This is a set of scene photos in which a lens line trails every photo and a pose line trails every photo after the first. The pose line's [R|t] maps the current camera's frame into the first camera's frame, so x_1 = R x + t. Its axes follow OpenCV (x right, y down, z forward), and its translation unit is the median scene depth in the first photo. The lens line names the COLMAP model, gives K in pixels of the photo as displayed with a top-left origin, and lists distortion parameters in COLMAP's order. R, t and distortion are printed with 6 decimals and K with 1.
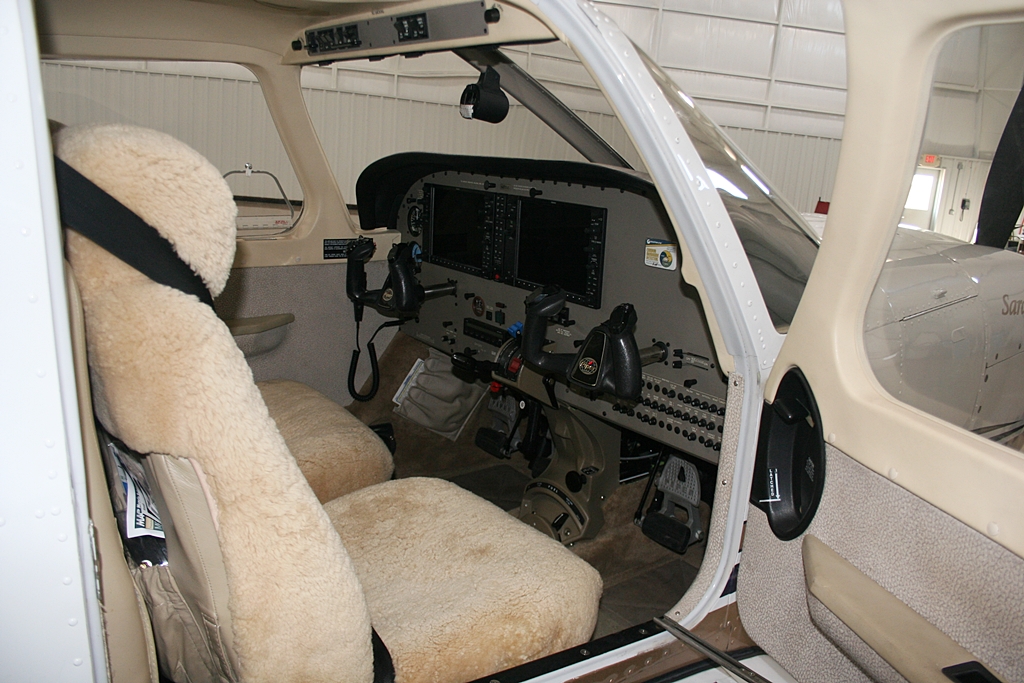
lens RADIAL K [[848.4, 0, 506.2], [0, 848.4, 368.0], [0, 0, 1]] dist [-0.147979, 0.154481]
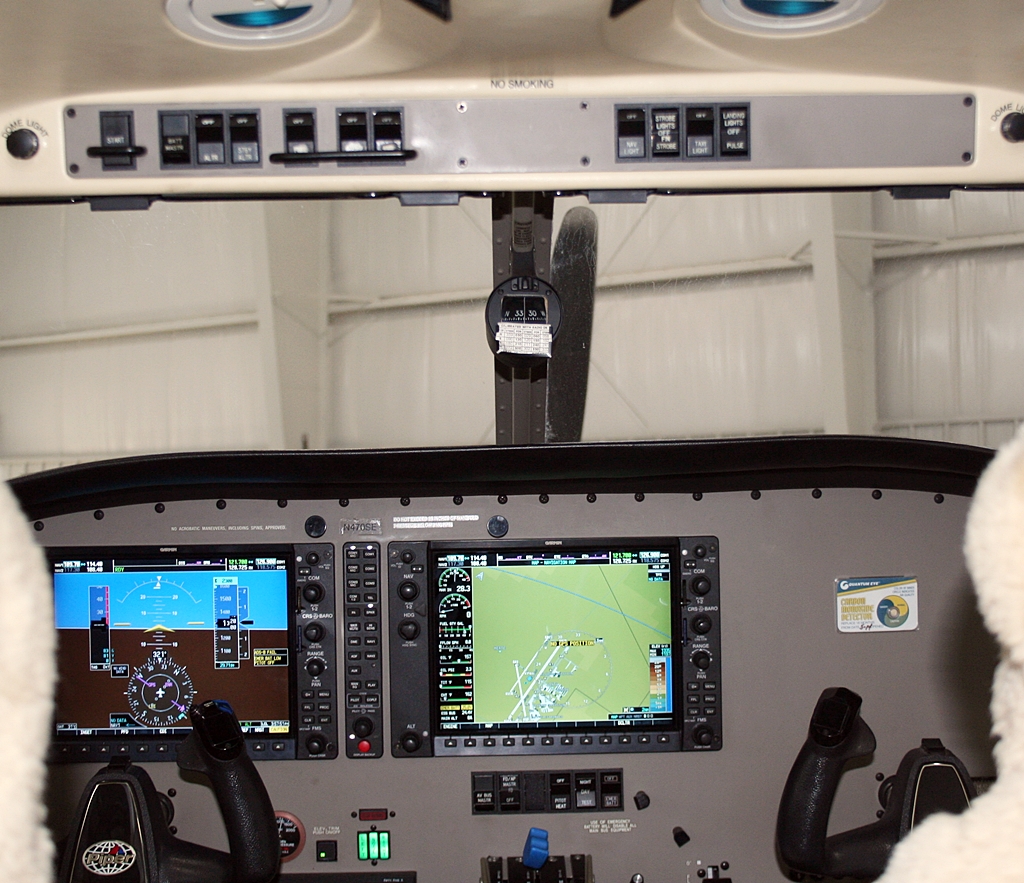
lens RADIAL K [[1641.6, 0, 516.6], [0, 1641.6, 470.7], [0, 0, 1]] dist [-0.071097, 0.162542]
pose [[0.585460, -0.058829, 0.808564, -0.645716], [0.261939, 0.957596, -0.119991, -0.130815], [-0.767219, 0.282044, 0.576044, 0.492569]]
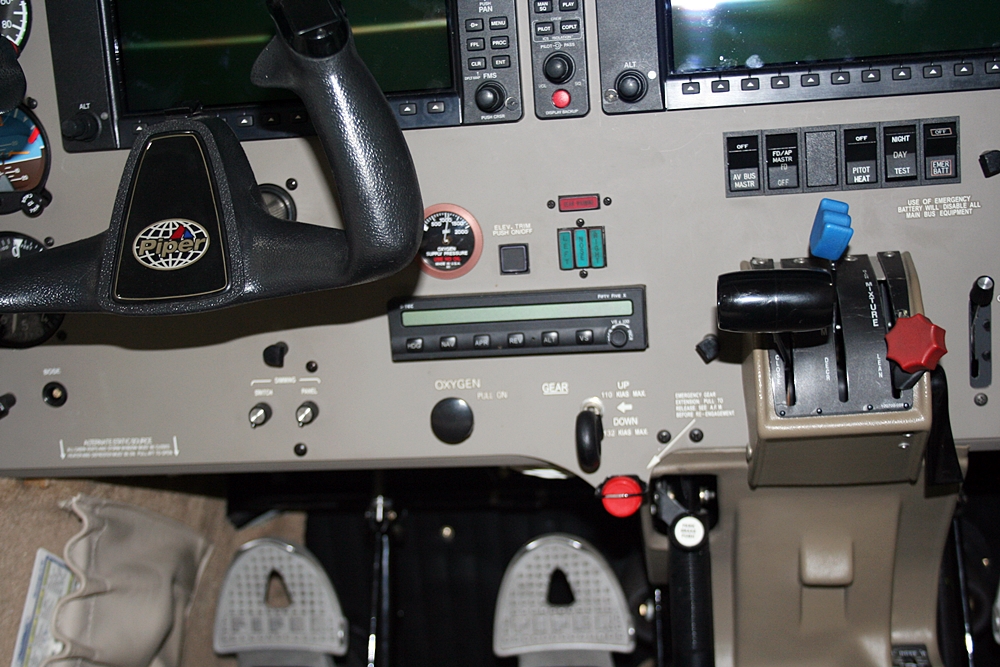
lens RADIAL K [[1415.3, 0, 500.4], [0, 1415.3, 359.6], [0, 0, 1]] dist [-0.020115, 0.024677]
pose [[0.698871, -0.221424, 0.680111, -0.382268], [0.290133, 0.956893, 0.013400, -0.042307], [-0.653760, 0.187958, 0.732986, 0.753921]]
